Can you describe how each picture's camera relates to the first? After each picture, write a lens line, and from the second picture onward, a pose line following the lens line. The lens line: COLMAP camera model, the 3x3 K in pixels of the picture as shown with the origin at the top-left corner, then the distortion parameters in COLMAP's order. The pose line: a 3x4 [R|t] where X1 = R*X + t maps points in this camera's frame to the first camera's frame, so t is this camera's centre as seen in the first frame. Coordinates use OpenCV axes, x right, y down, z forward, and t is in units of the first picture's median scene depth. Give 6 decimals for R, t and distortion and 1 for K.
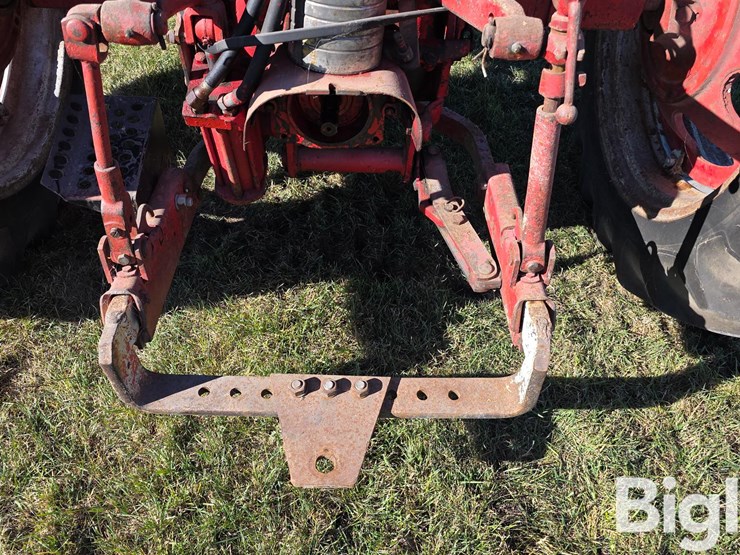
lens RADIAL K [[657.9, 0, 368.7], [0, 657.9, 277.2], [0, 0, 1]] dist [0.069238, -0.090201]
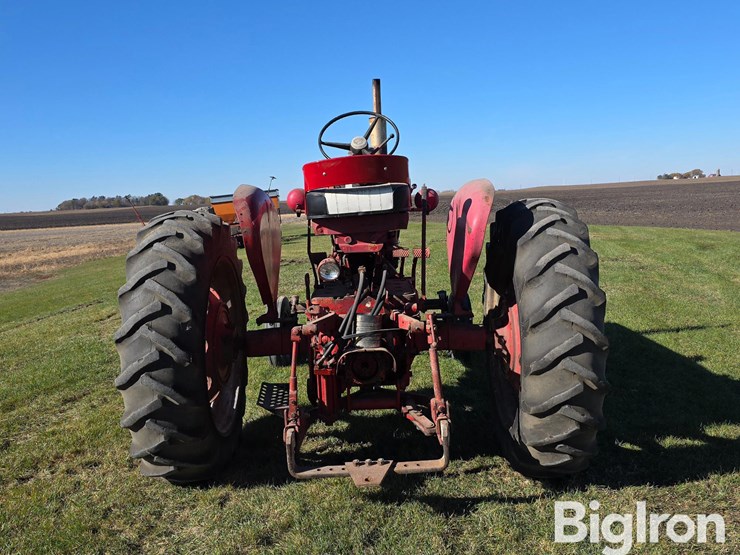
lens RADIAL K [[657.9, 0, 368.5], [0, 657.9, 277.5], [0, 0, 1]] dist [0.069238, -0.090201]
pose [[0.997565, -0.066626, -0.020598, 0.039912], [0.039097, 0.778896, -0.625933, 1.195255], [0.057747, 0.623604, 0.779605, -1.409868]]
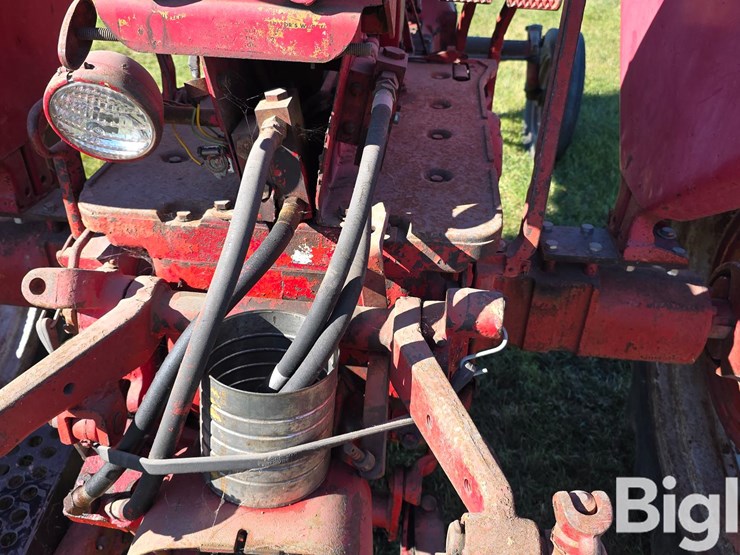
lens RADIAL K [[657.9, 0, 368.8], [0, 657.9, 261.9], [0, 0, 1]] dist [0.069238, -0.090201]
pose [[0.994614, 0.045591, -0.093085, 0.108863], [-0.064768, 0.974520, -0.214744, -0.362944], [0.080922, 0.219616, 0.972224, 0.232845]]
